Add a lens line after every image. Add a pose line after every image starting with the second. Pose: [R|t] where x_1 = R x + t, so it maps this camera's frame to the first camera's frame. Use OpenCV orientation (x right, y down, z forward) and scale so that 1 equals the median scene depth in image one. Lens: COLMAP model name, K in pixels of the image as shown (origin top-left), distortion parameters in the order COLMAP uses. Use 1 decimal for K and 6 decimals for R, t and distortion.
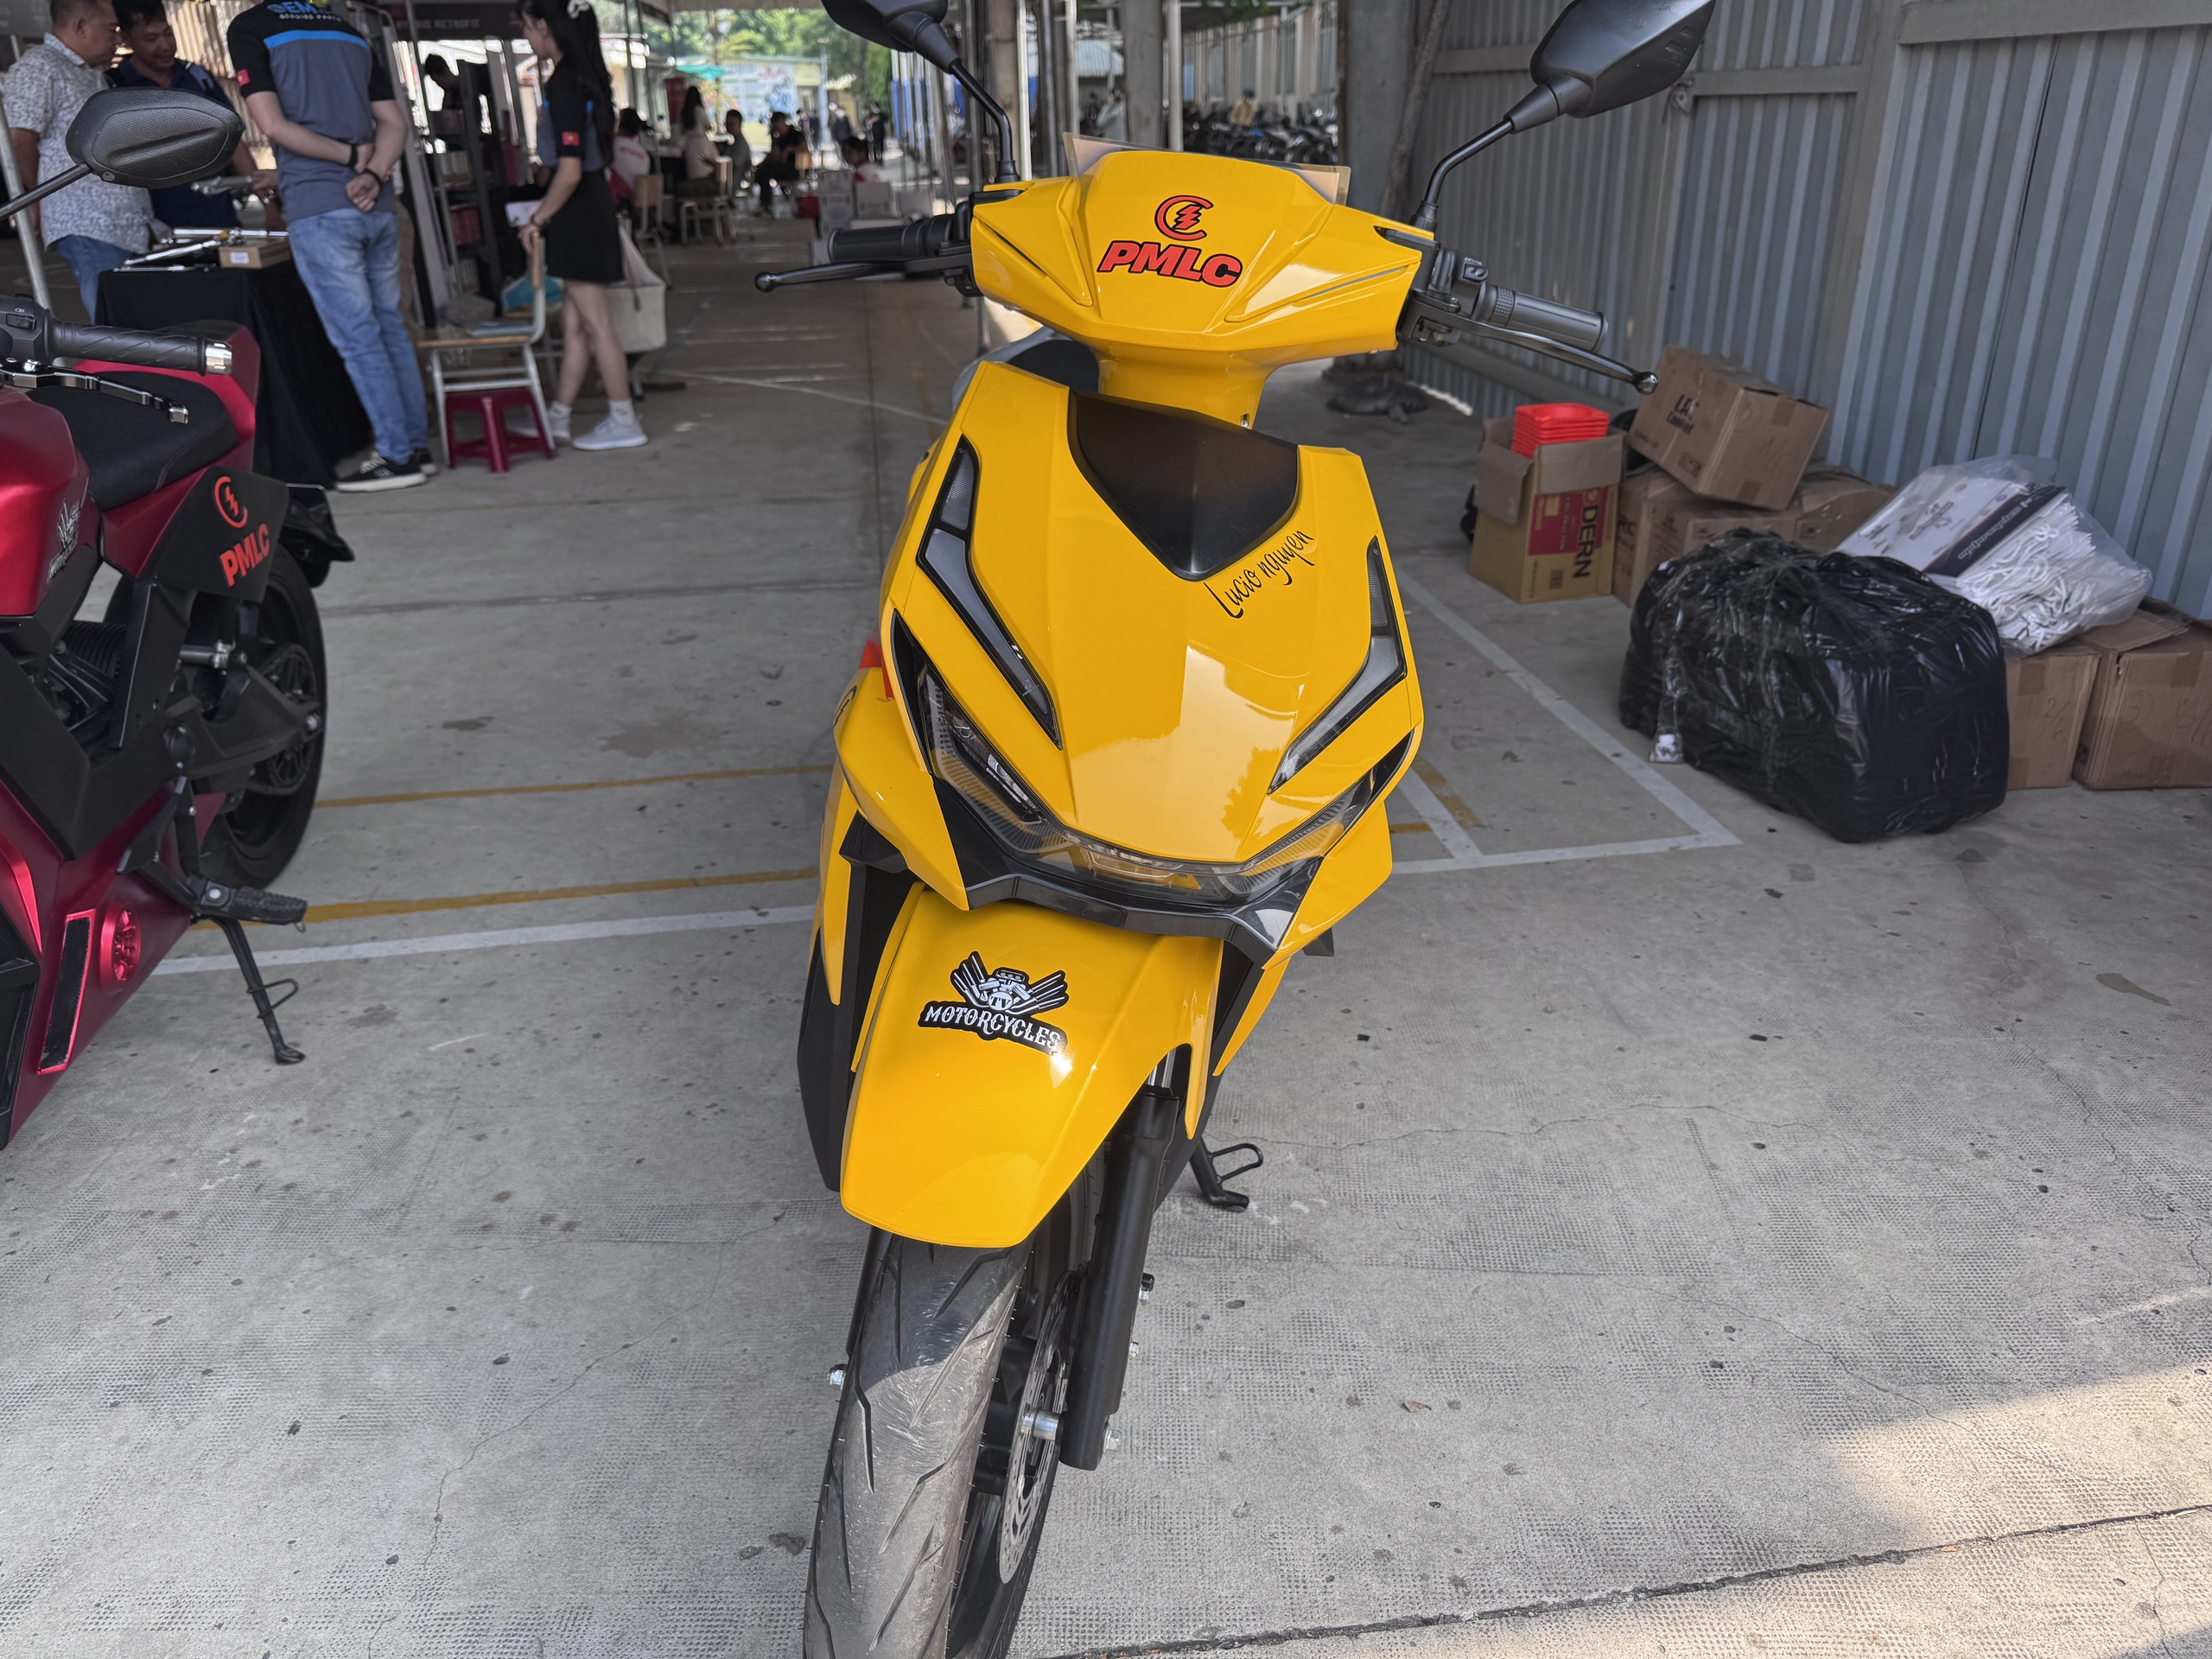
lens RADIAL K [[1569.0, 0, 1060.8], [0, 1569.0, 834.3], [0, 0, 1]] dist [0.018147, -0.028650]
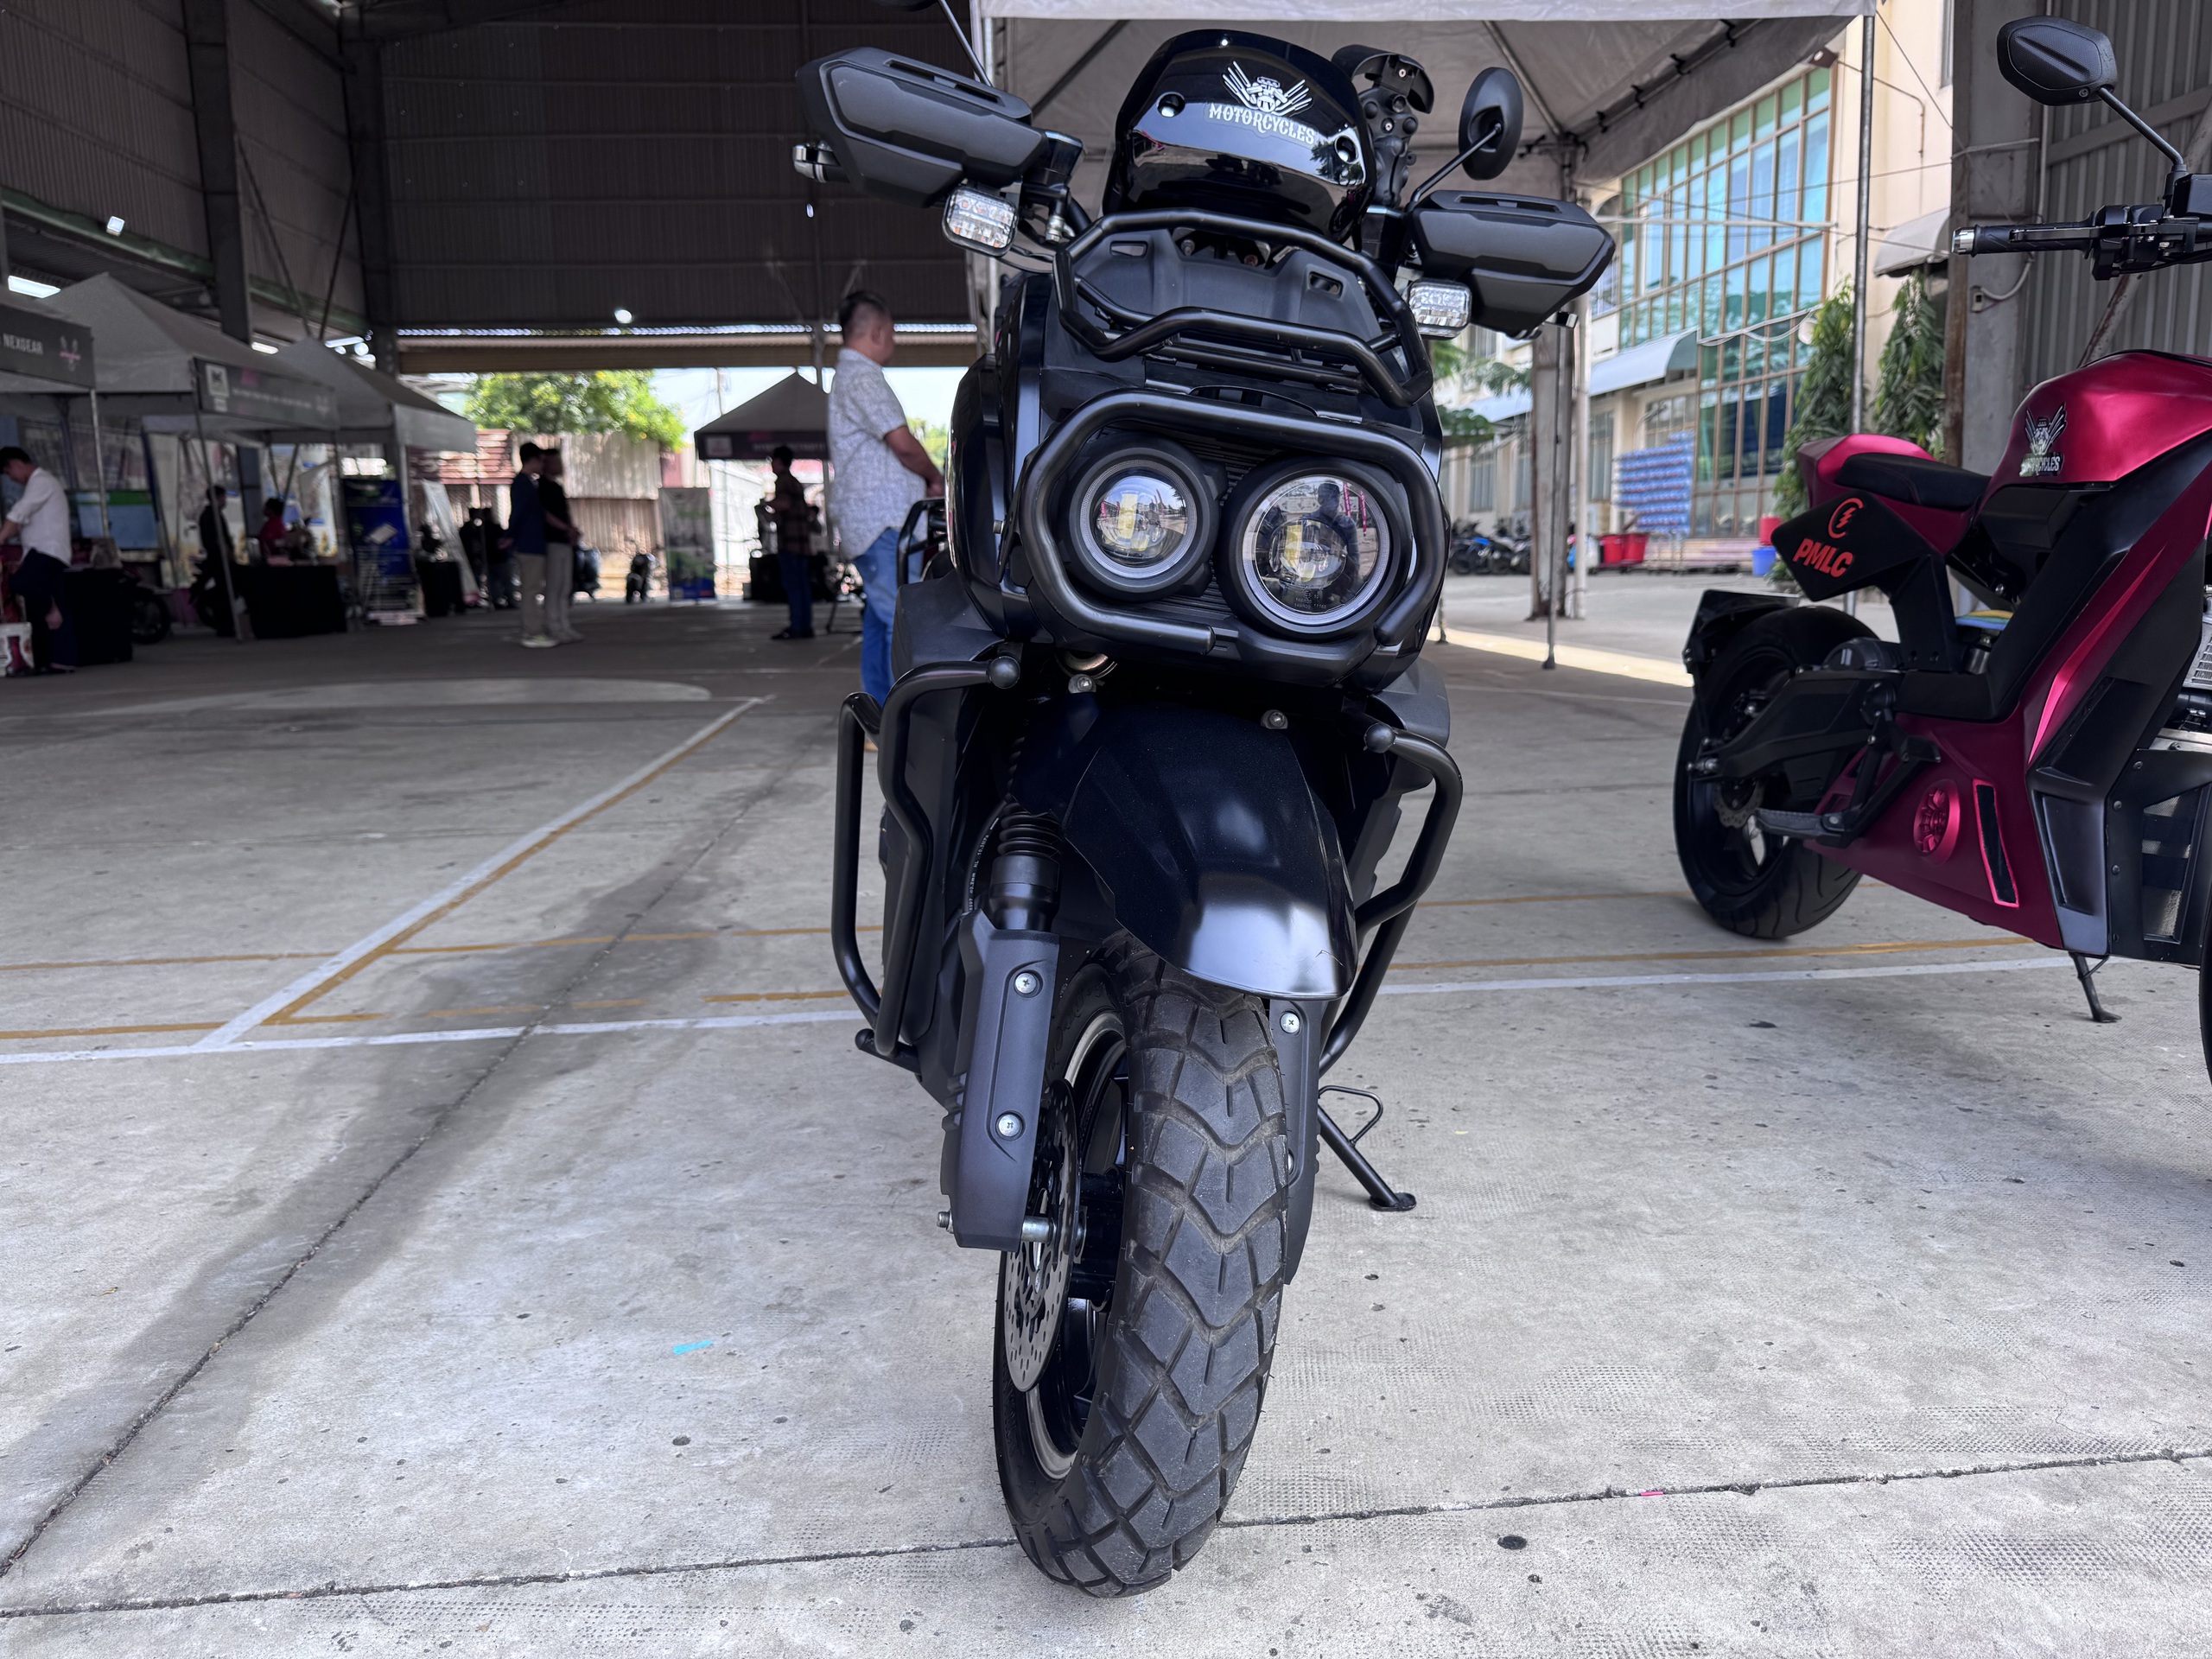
lens RADIAL K [[1569.0, 0, 1113.4], [0, 1569.0, 831.0], [0, 0, 1]] dist [0.018147, -0.028650]
pose [[0.997693, 0.005938, -0.067633, -0.394566], [-0.022330, 0.969445, -0.244290, 0.105990], [0.064116, 0.245236, 0.967341, -0.048192]]
